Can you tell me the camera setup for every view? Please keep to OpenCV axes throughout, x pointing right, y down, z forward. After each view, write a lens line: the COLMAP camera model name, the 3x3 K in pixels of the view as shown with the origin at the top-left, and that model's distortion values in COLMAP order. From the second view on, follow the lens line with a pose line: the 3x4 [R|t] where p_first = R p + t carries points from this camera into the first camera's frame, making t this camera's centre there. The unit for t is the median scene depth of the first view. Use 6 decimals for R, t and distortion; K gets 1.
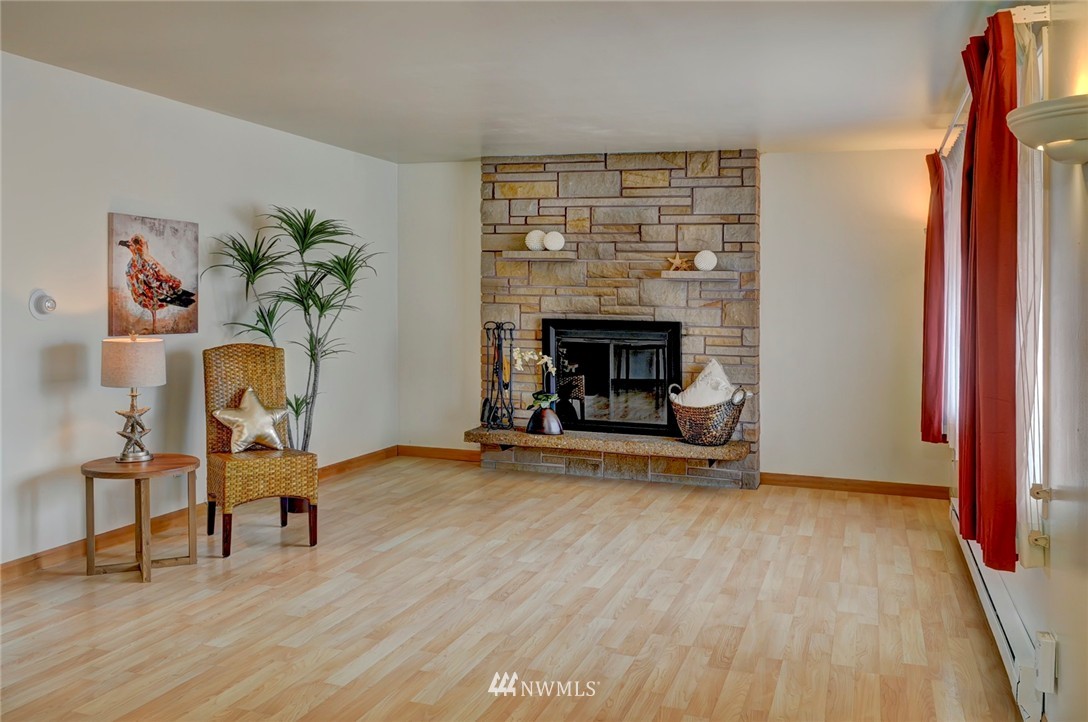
lens RADIAL K [[930.8, 0, 543.7], [0, 930.8, 361.3], [0, 0, 1]] dist [-0.021486, -0.015163]
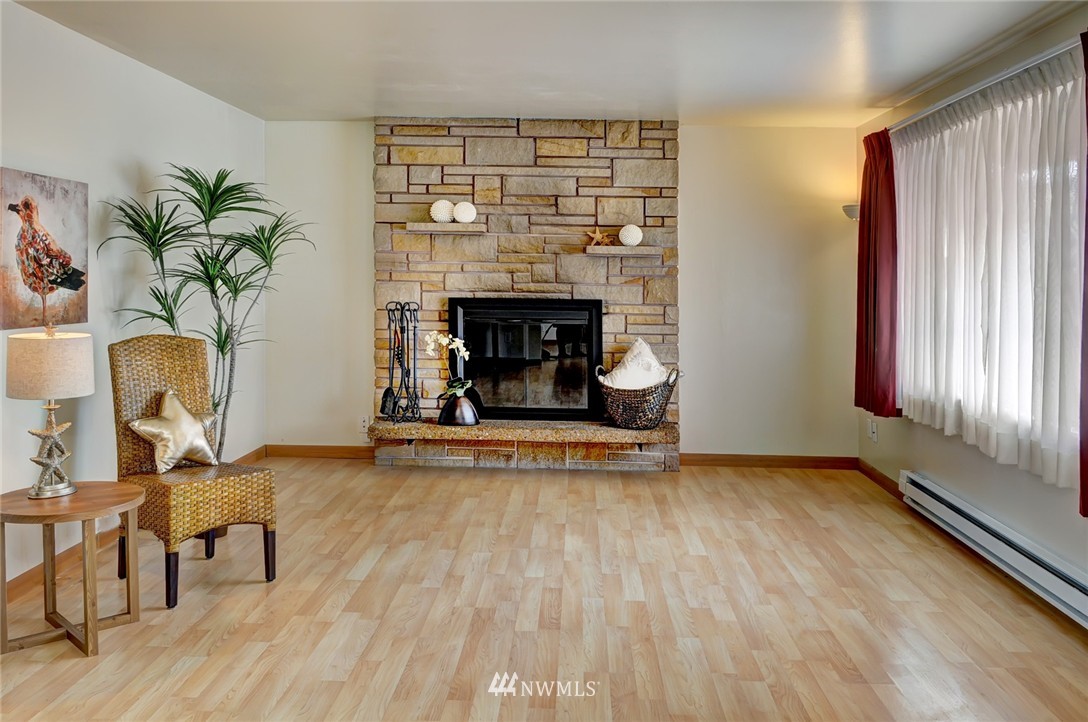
lens RADIAL K [[930.8, 0, 534.8], [0, 930.8, 334.4], [0, 0, 1]] dist [-0.021486, -0.015163]
pose [[0.957064, -0.022269, 0.289019, -0.196148], [0.021924, 0.999750, 0.004432, -0.012977], [-0.289046, 0.002095, 0.957313, 0.114089]]
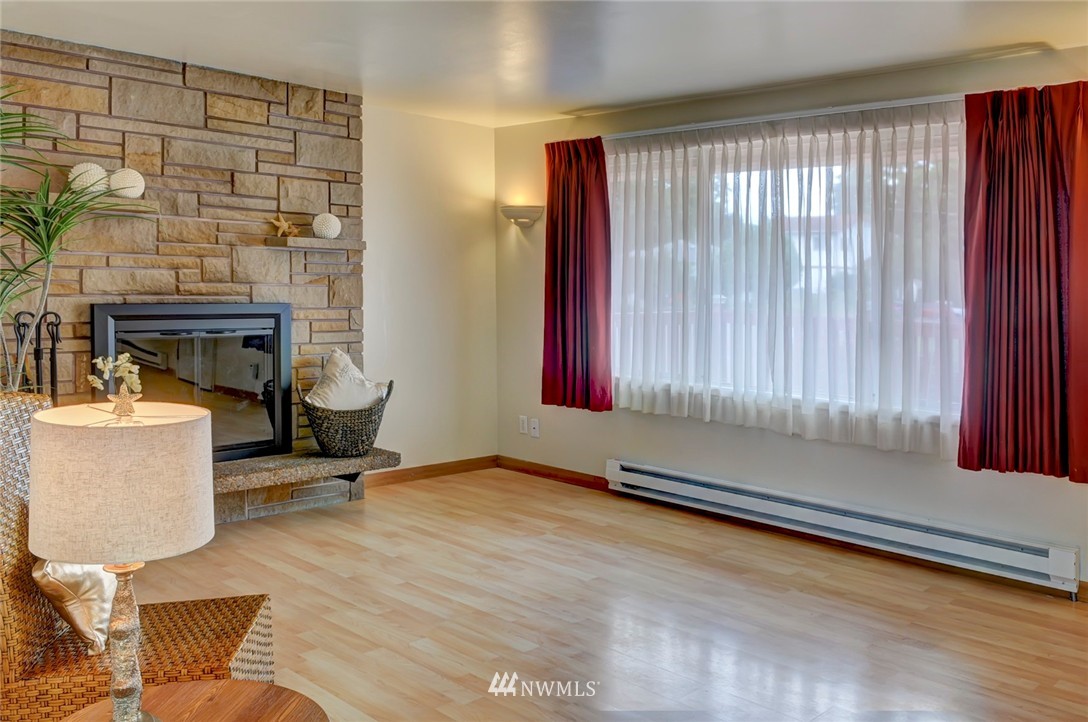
lens RADIAL K [[930.8, 0, 543.9], [0, 930.8, 324.0], [0, 0, 1]] dist [-0.021486, -0.015163]
pose [[0.442534, -0.045853, 0.895579, -0.456164], [0.051562, 0.998341, 0.025635, -0.034566], [-0.895268, 0.034834, 0.444164, 0.477356]]
